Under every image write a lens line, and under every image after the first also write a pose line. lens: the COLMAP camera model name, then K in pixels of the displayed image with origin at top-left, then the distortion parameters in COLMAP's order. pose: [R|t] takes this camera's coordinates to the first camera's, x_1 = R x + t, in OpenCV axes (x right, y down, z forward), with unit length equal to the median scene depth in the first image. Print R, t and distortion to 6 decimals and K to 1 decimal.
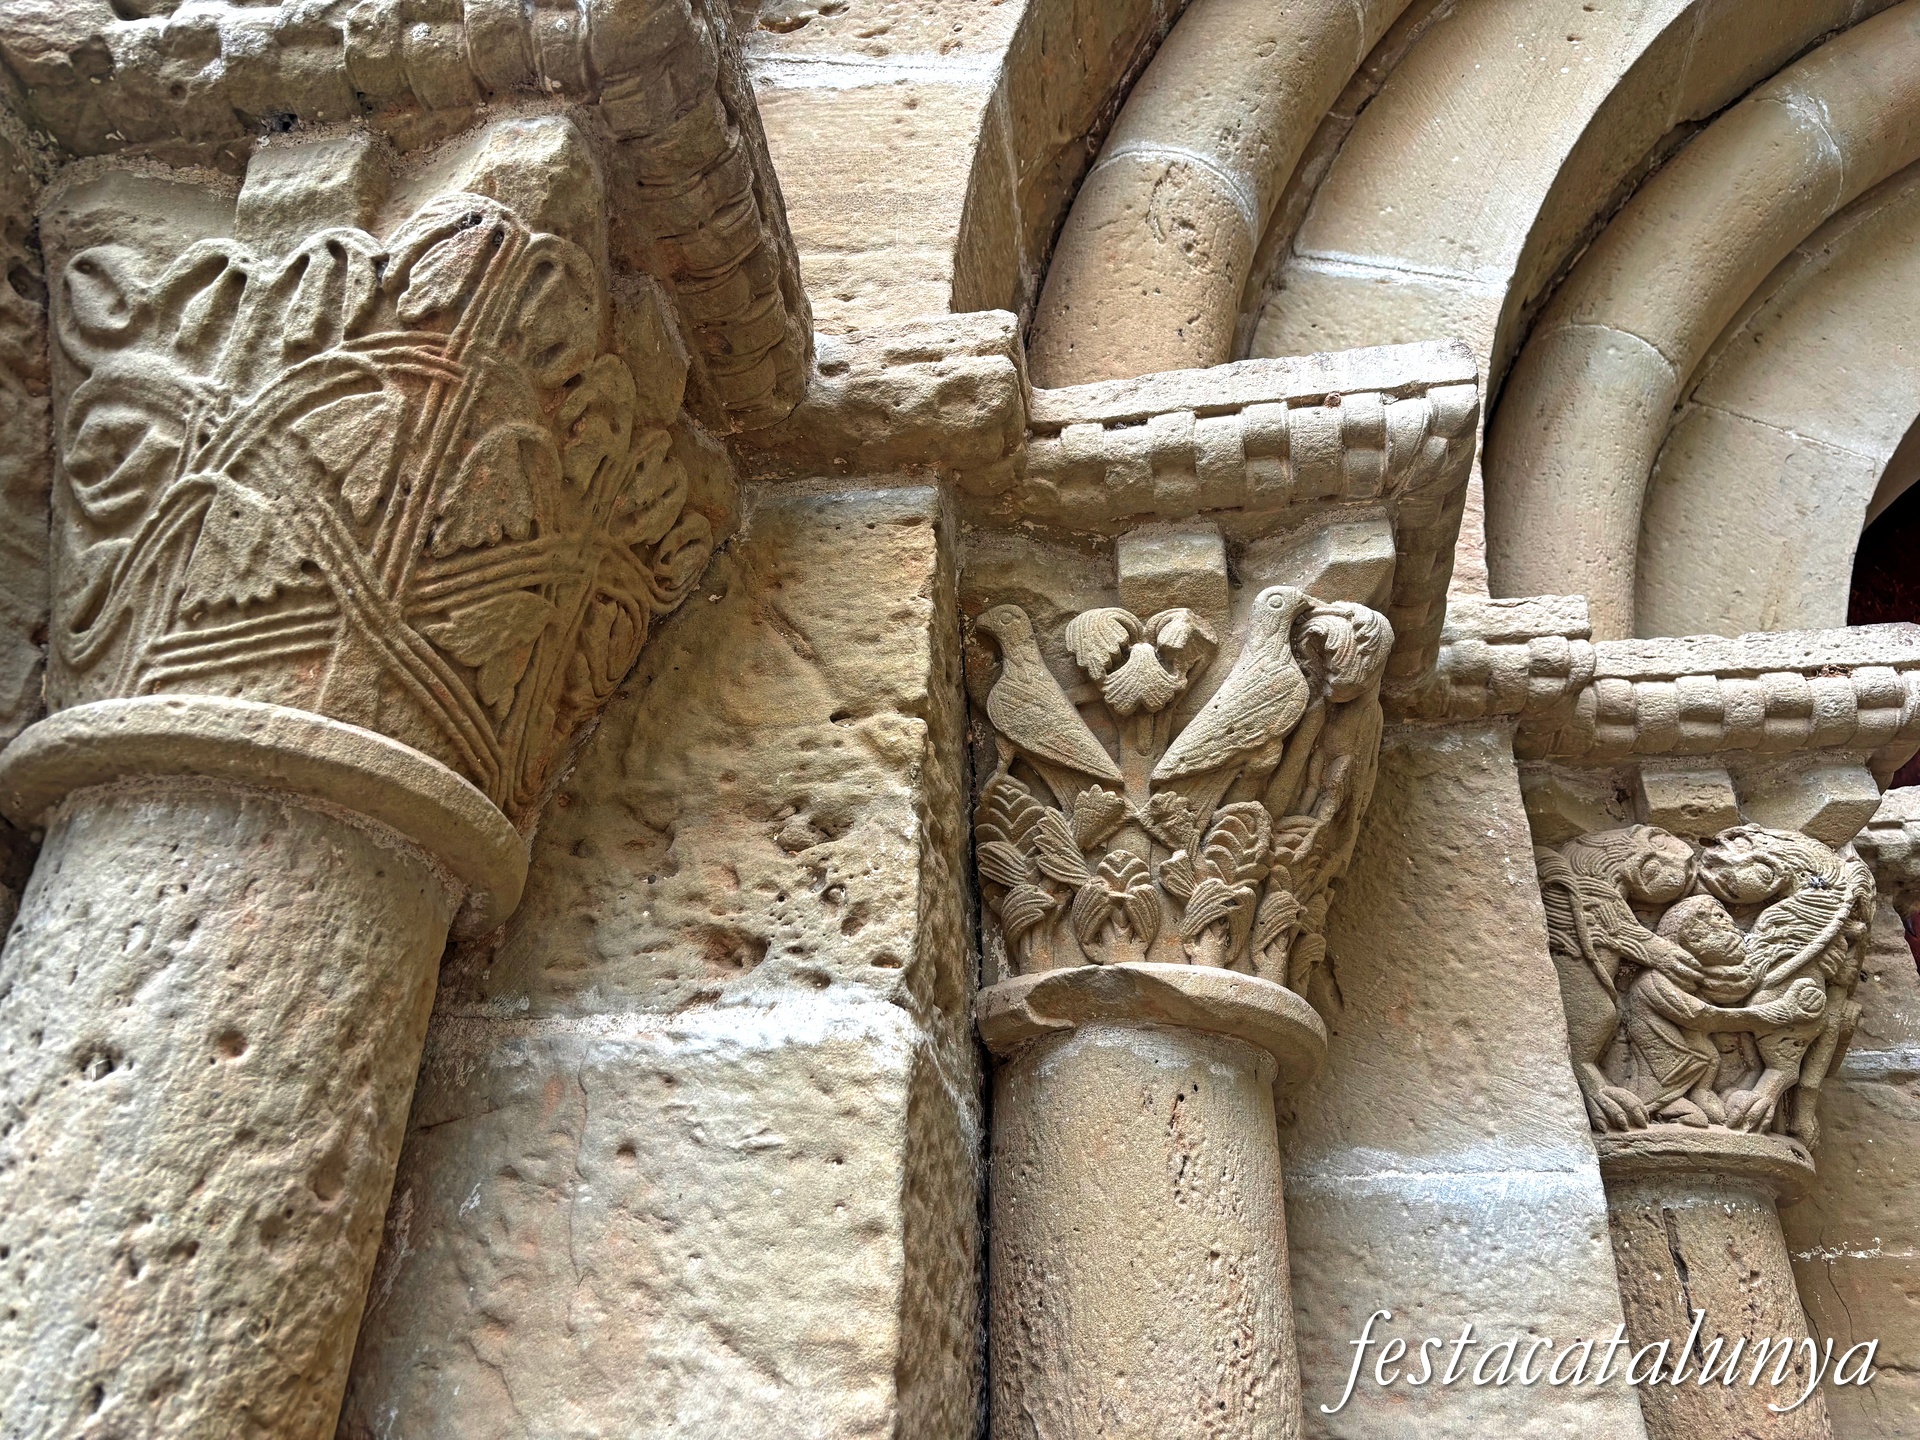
lens RADIAL K [[1451.4, 0, 960.0], [0, 1451.4, 720.0], [0, 0, 1]] dist [0.008453, -0.021623]
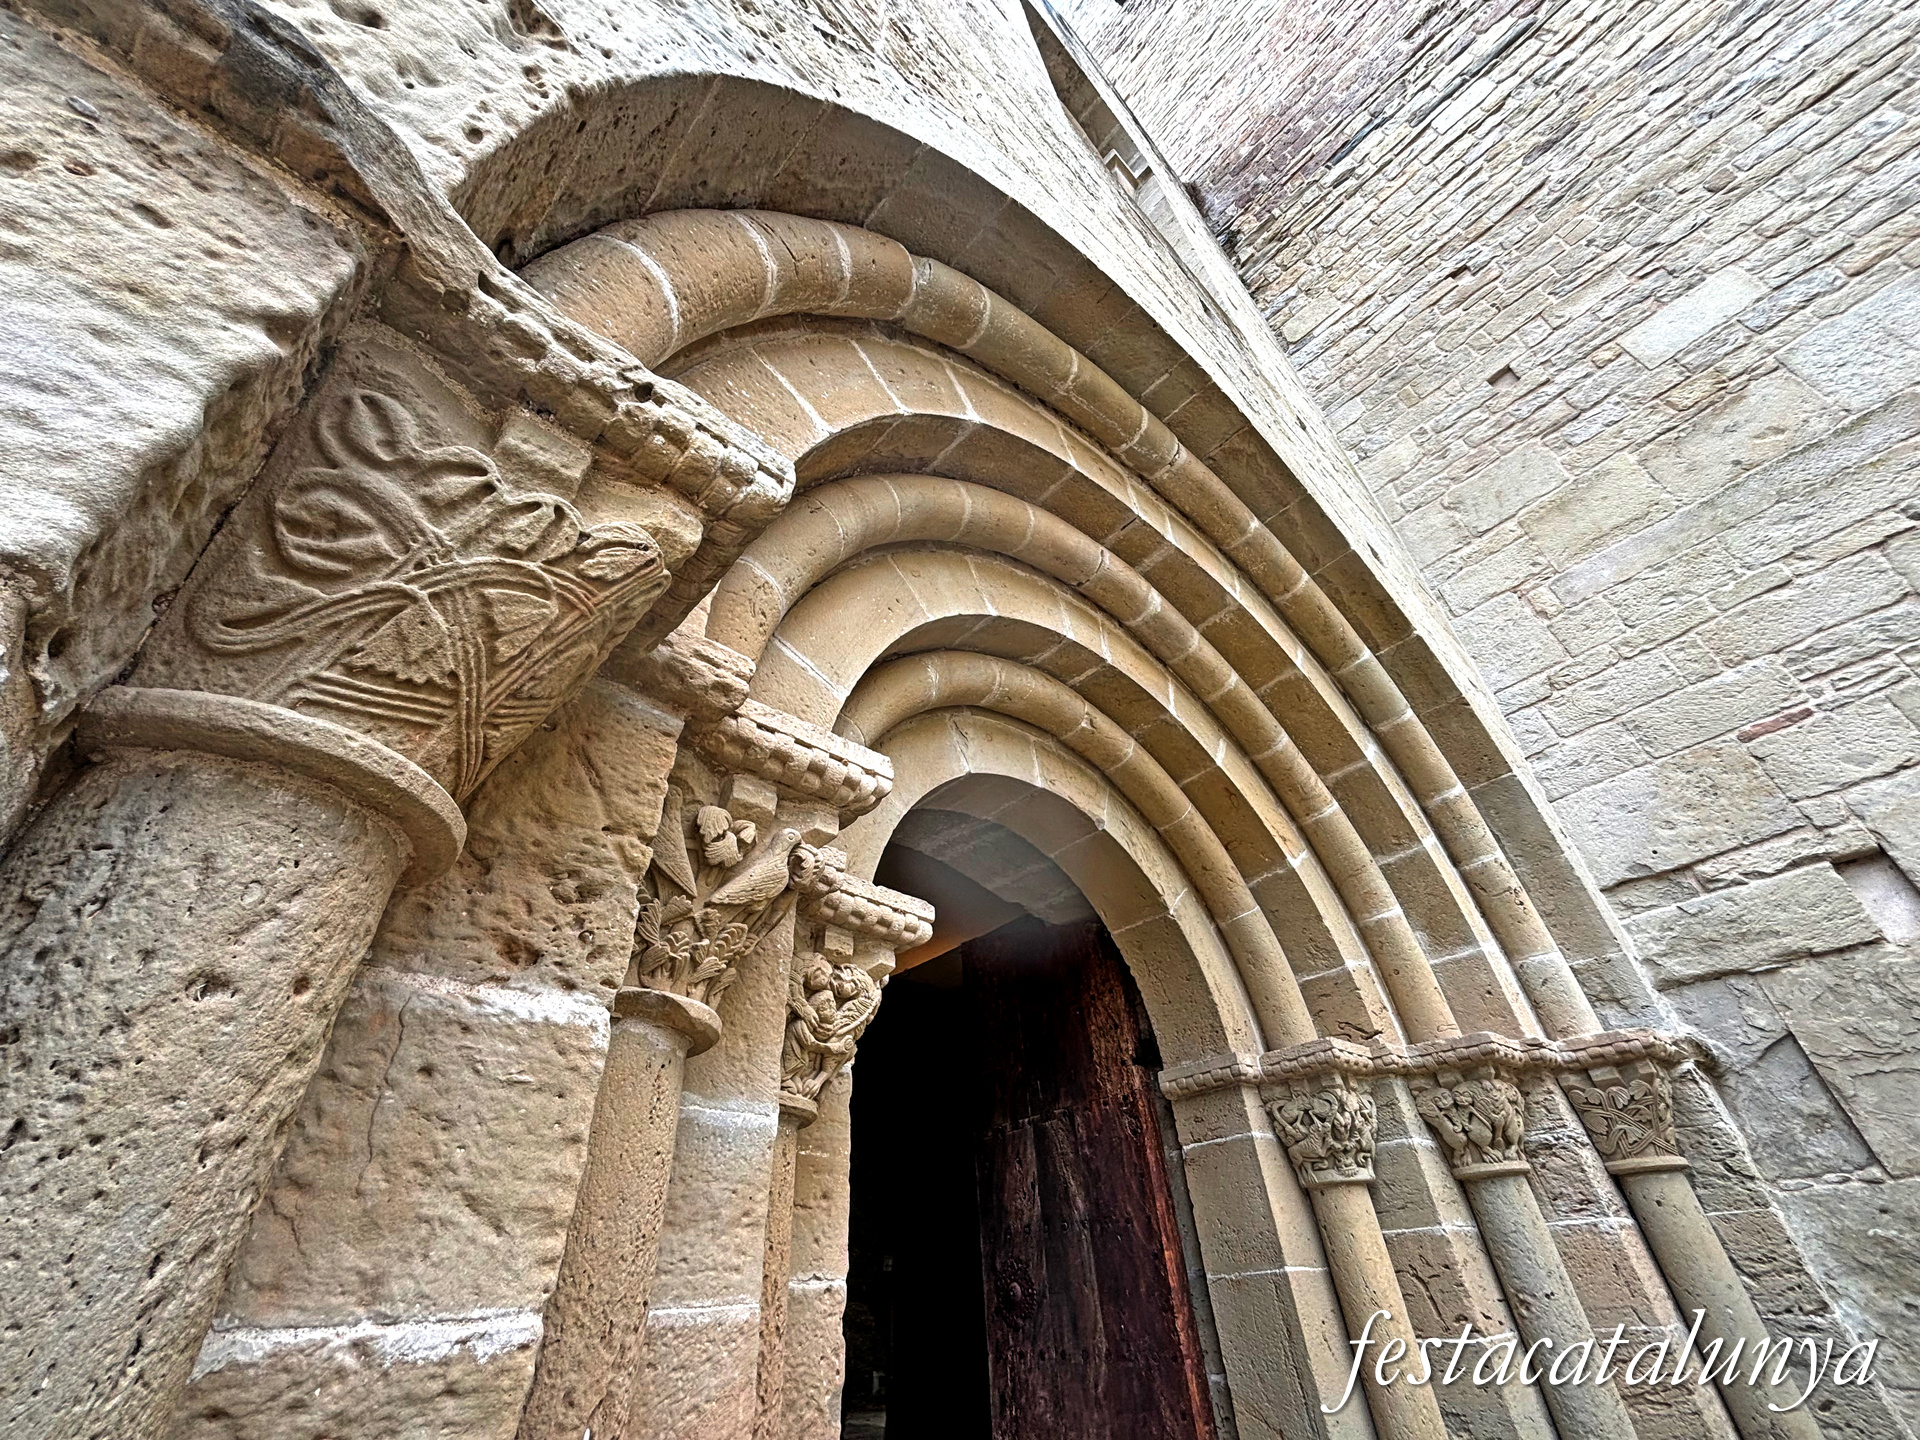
lens RADIAL K [[776.3, 0, 957.7], [0, 776.3, 712.0], [0, 0, 1]] dist [0.000681, 0.001336]
pose [[0.615171, 0.442141, 0.652745, -0.627462], [-0.365942, 0.893484, -0.260330, -0.049843], [-0.698320, -0.078719, 0.711444, 0.016090]]
